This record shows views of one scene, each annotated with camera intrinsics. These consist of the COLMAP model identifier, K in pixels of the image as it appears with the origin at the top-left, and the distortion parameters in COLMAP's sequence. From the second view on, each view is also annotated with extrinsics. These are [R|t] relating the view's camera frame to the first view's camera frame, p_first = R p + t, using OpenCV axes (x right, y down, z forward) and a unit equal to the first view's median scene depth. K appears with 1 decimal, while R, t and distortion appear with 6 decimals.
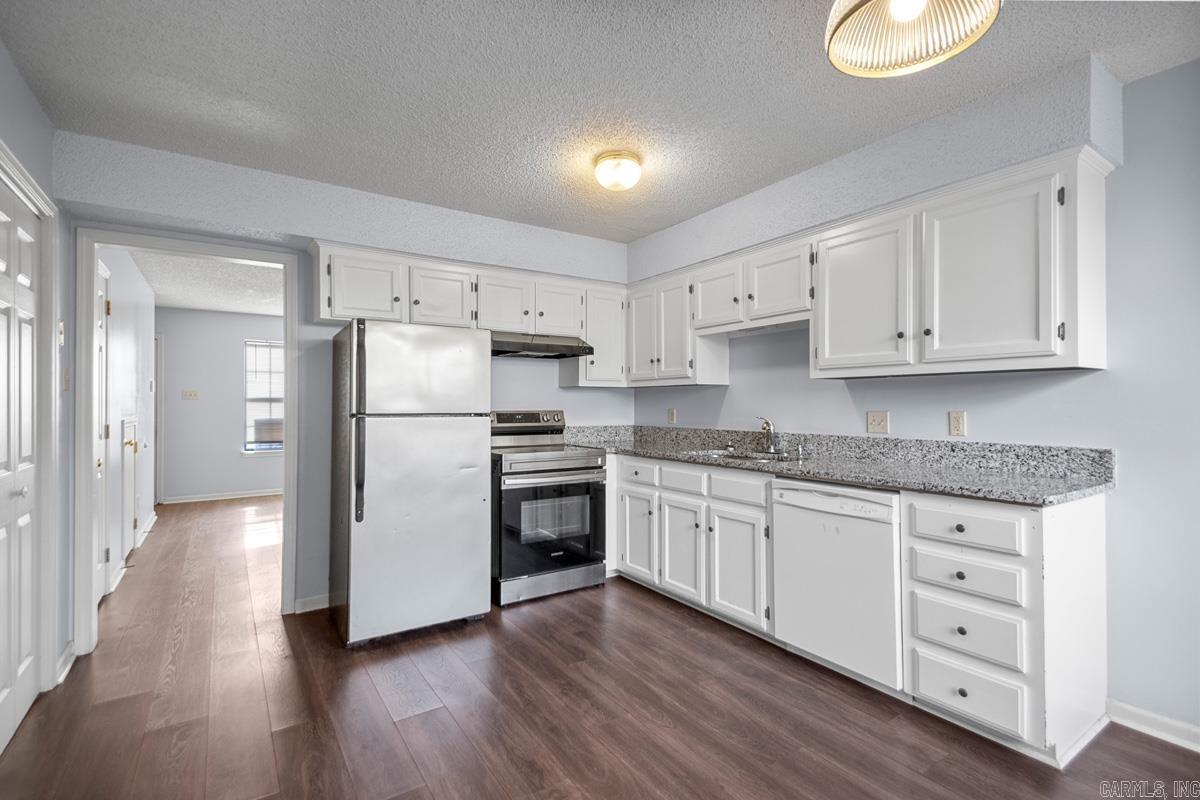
lens RADIAL K [[553.2, 0, 612.3], [0, 553.2, 398.3], [0, 0, 1]] dist [0.028222, -0.015050]
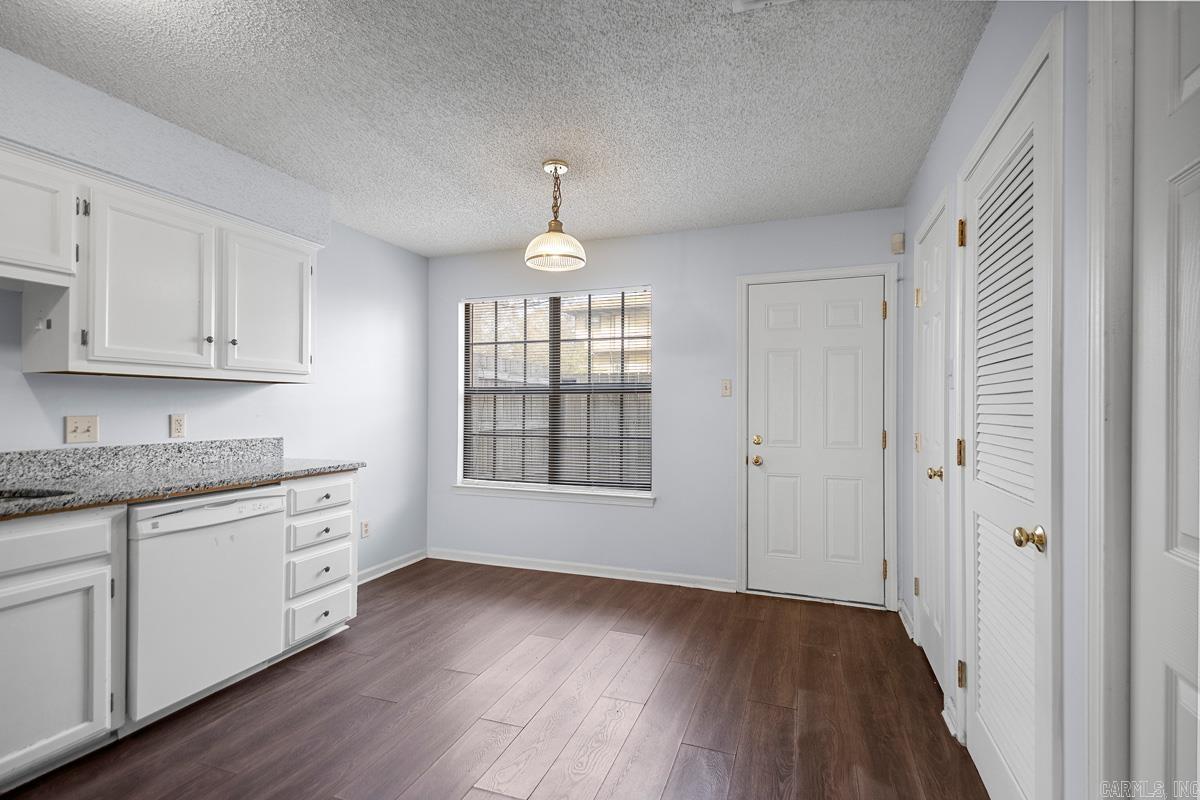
lens RADIAL K [[553.2, 0, 612.3], [0, 553.2, 398.3], [0, 0, 1]] dist [0.028222, -0.015050]
pose [[-0.591775, 0.012394, 0.806008, -0.709241], [-0.010300, 0.999684, -0.022934, 0.009580], [-0.806037, -0.021874, -0.591460, 0.962616]]
